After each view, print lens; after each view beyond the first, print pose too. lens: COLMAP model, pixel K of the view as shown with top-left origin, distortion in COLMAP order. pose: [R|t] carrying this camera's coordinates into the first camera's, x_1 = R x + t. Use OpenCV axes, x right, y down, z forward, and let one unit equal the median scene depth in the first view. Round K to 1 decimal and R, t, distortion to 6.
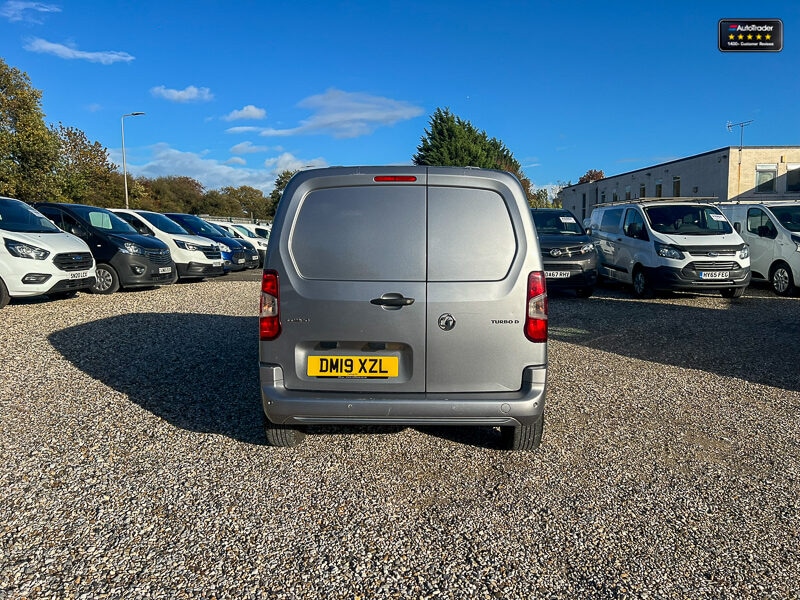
lens RADIAL K [[602.0, 0, 409.5], [0, 602.0, 298.5], [0, 0, 1]] dist [0.043627, -0.047534]
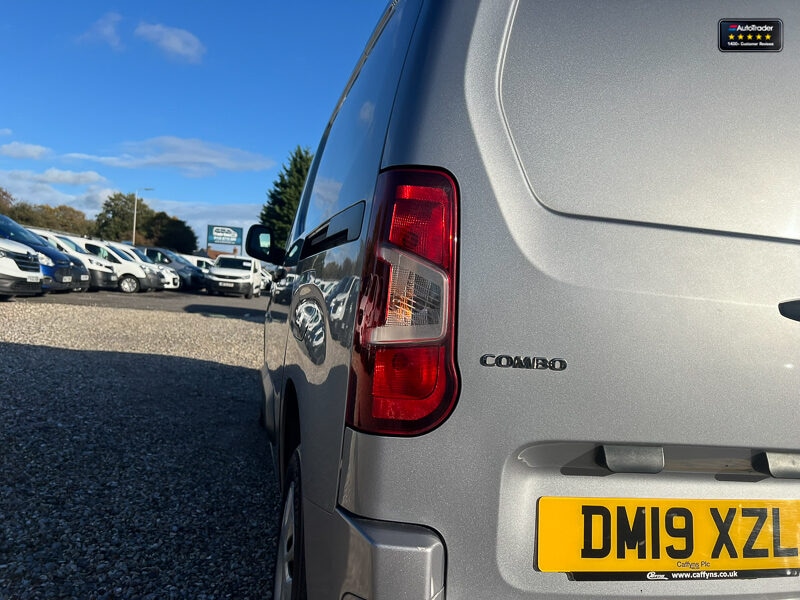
lens RADIAL K [[602.0, 0, 401.9], [0, 602.0, 302.8], [0, 0, 1]] dist [0.043627, -0.047534]
pose [[0.965078, 0.071314, 0.252069, -0.069862], [-0.052900, 0.995462, -0.079097, 0.007660], [-0.256566, 0.063001, 0.964471, 0.171605]]
